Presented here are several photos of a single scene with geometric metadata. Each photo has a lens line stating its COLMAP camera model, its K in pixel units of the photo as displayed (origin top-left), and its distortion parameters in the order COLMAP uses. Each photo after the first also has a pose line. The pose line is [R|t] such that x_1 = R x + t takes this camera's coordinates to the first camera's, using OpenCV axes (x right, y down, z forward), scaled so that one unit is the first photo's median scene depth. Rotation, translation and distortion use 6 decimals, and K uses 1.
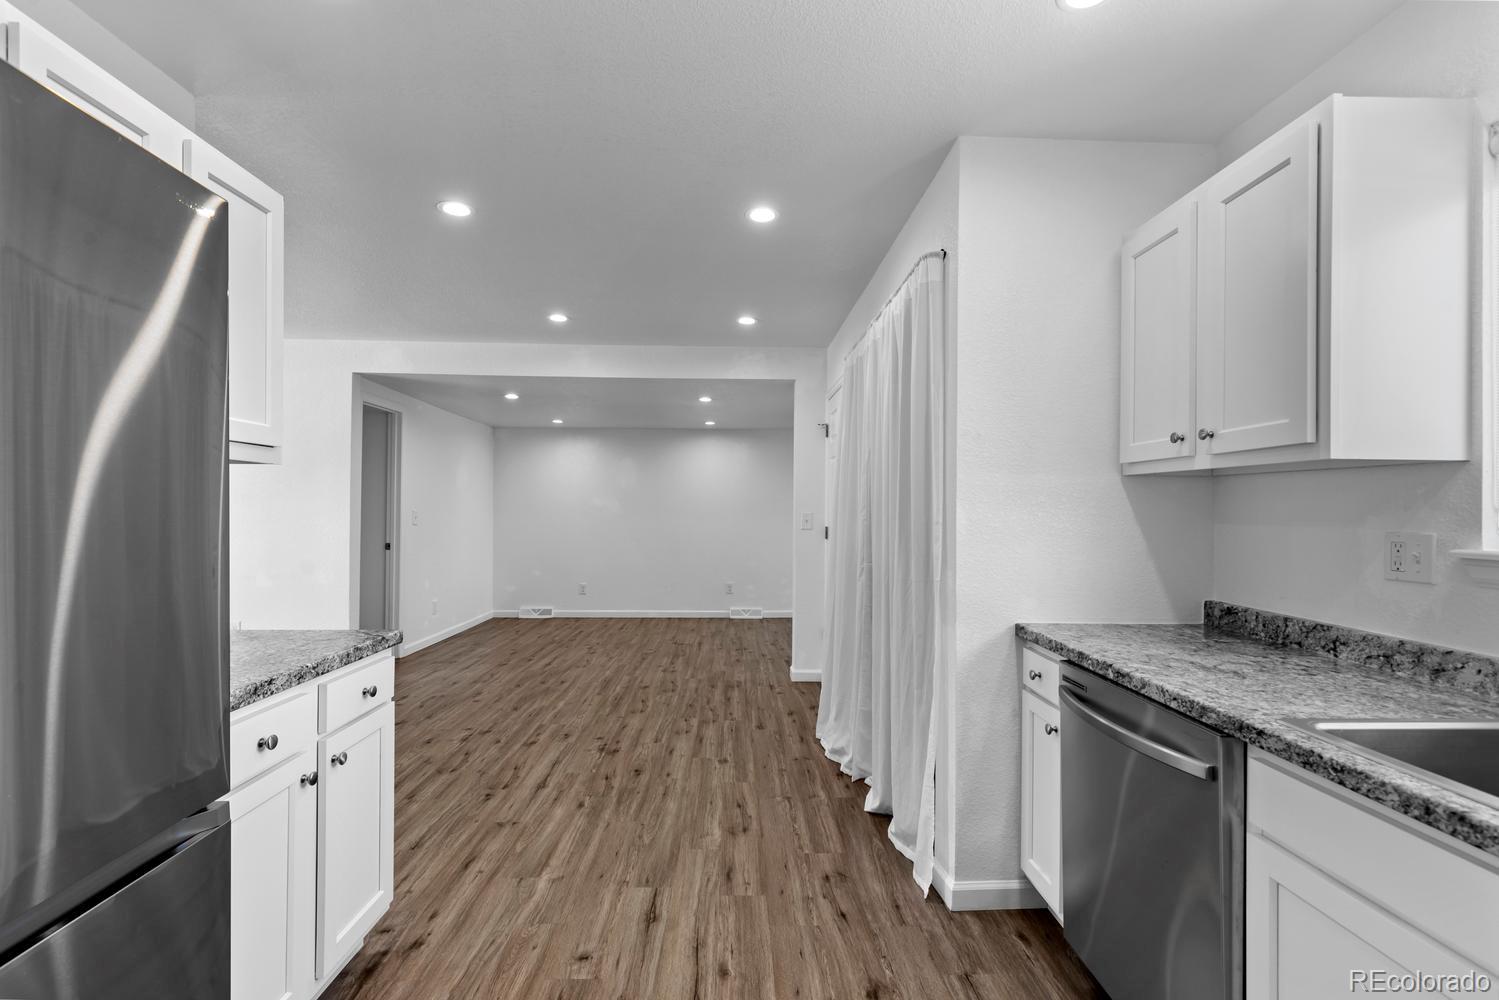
lens RADIAL K [[689.8, 0, 751.9], [0, 689.8, 511.4], [0, 0, 1]] dist [-0.000711, 0.000217]
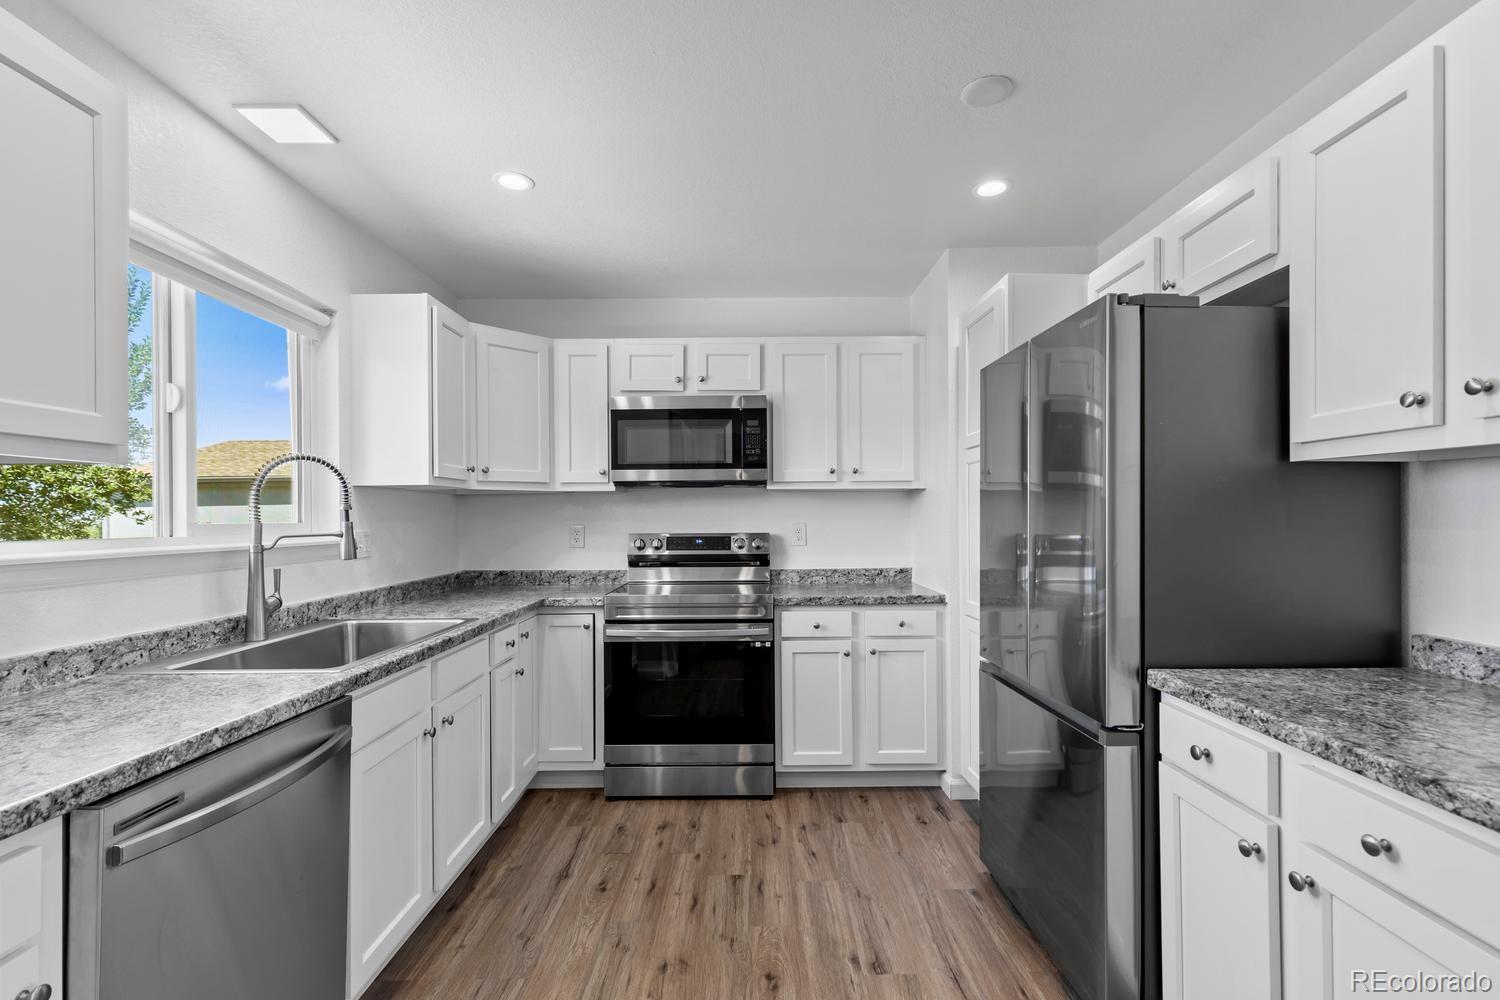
lens RADIAL K [[677.7, 0, 753.9], [0, 677.7, 510.9], [0, 0, 1]] dist [0.005365, 0.000332]
pose [[-0.999636, -0.001247, 0.026948, -0.032482], [-0.001324, 0.999995, -0.002856, -0.004154], [-0.026944, -0.002890, -0.999633, 0.778857]]
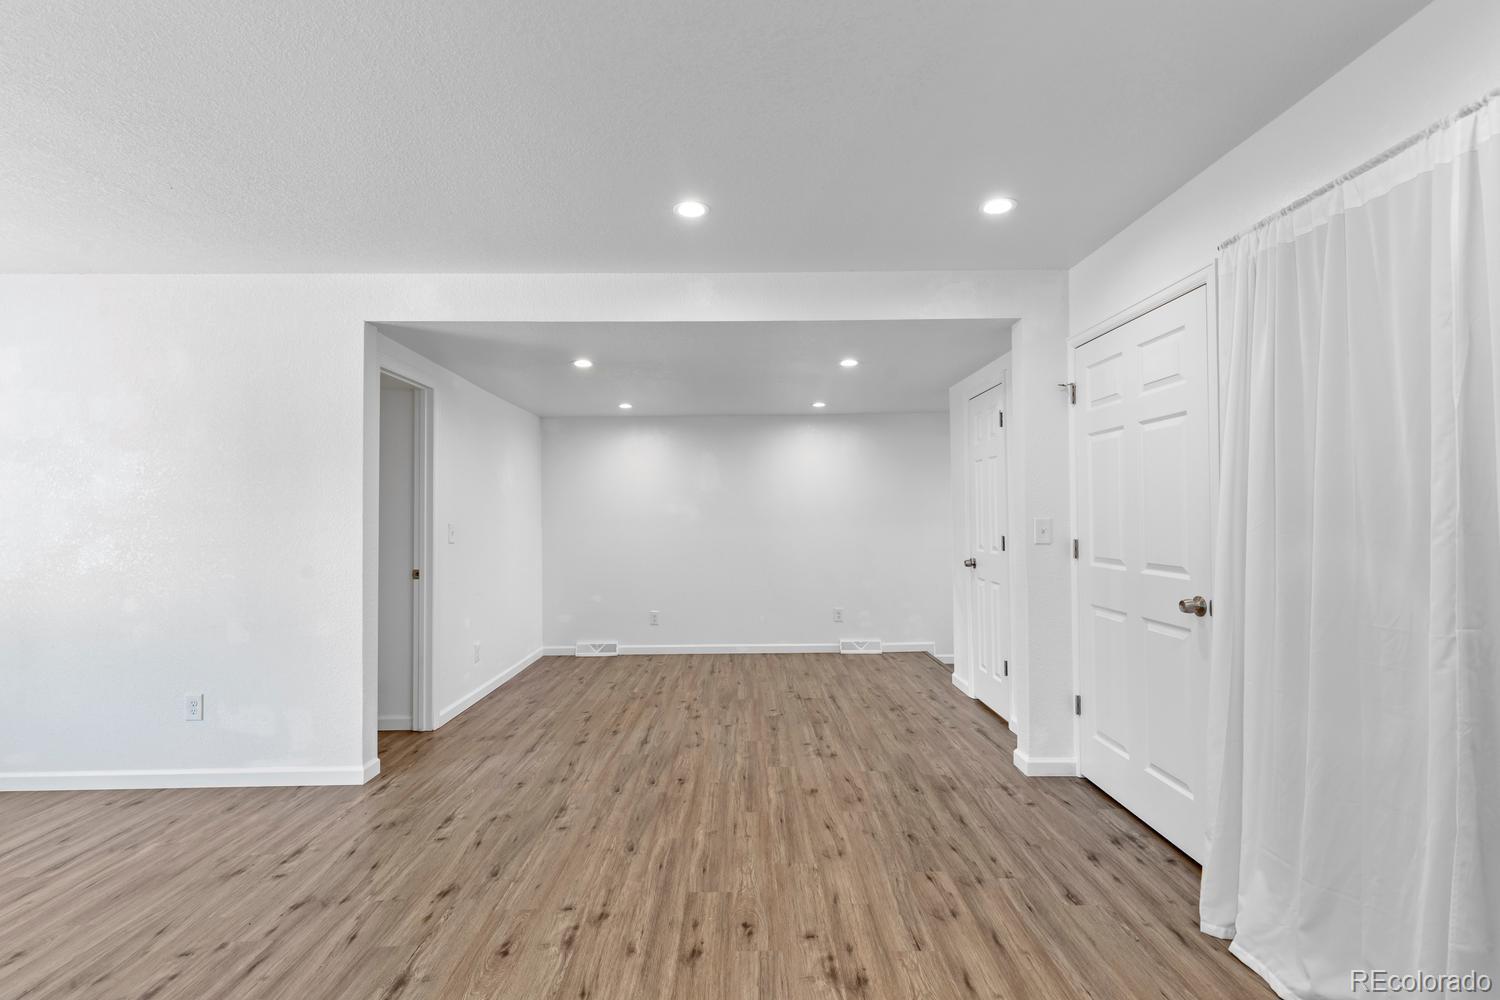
lens RADIAL K [[695.4, 0, 746.3], [0, 695.4, 510.0], [0, 0, 1]] dist [0.001206, 0.000699]
pose [[0.999446, -0.015675, -0.029375, -0.265603], [0.015399, 0.999835, -0.009588, -0.006890], [0.029520, 0.009130, 0.999522, 0.468622]]
